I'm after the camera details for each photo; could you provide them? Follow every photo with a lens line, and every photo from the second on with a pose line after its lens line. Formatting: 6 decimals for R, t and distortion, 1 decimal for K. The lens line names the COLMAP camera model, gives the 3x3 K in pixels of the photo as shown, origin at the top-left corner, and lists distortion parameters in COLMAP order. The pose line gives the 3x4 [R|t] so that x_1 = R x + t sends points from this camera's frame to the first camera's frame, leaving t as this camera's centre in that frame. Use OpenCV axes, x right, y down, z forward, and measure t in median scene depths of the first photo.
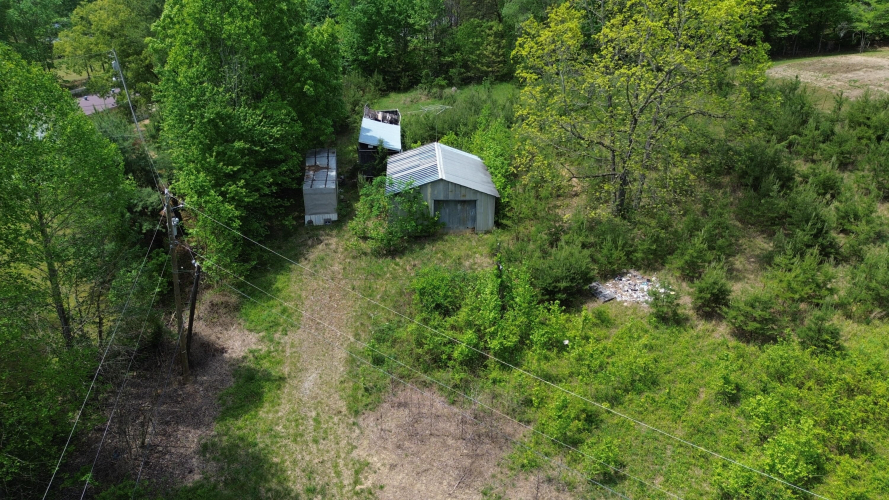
lens RADIAL K [[623.7, 0, 441.2], [0, 623.7, 249.6], [0, 0, 1]] dist [0.072362, -0.077215]
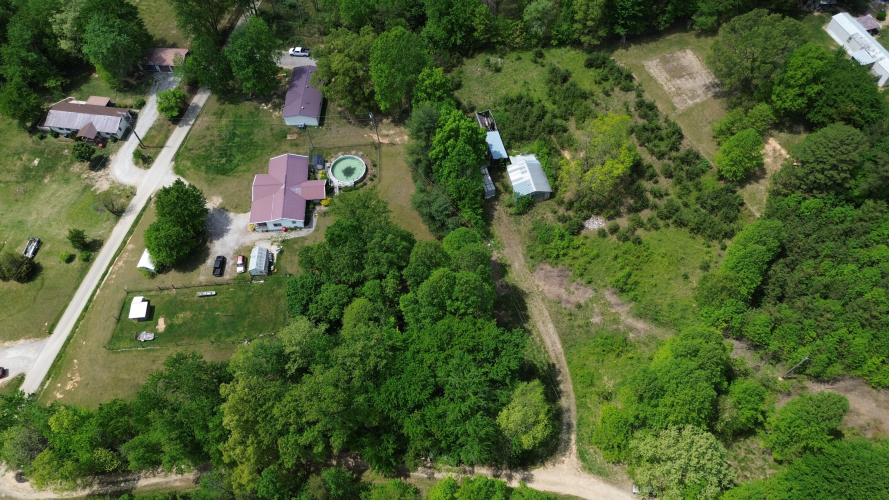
lens RADIAL K [[623.7, 0, 440.2], [0, 623.7, 251.3], [0, 0, 1]] dist [0.072362, -0.077215]
pose [[0.985581, -0.158682, 0.058746, -0.834514], [0.099547, 0.824508, 0.557025, -1.968228], [-0.136826, -0.543145, 0.828416, -2.042523]]
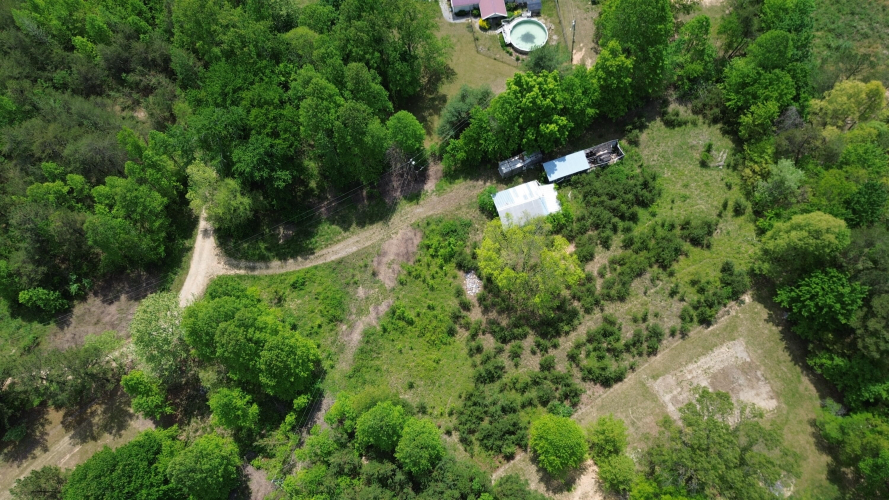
lens RADIAL K [[623.7, 0, 445.9], [0, 623.7, 248.5], [0, 0, 1]] dist [0.072362, -0.077215]
pose [[0.257974, 0.902715, -0.344318, 1.202621], [-0.370627, 0.421580, 0.827591, -2.576703], [0.892236, -0.085883, 0.443327, -0.498129]]
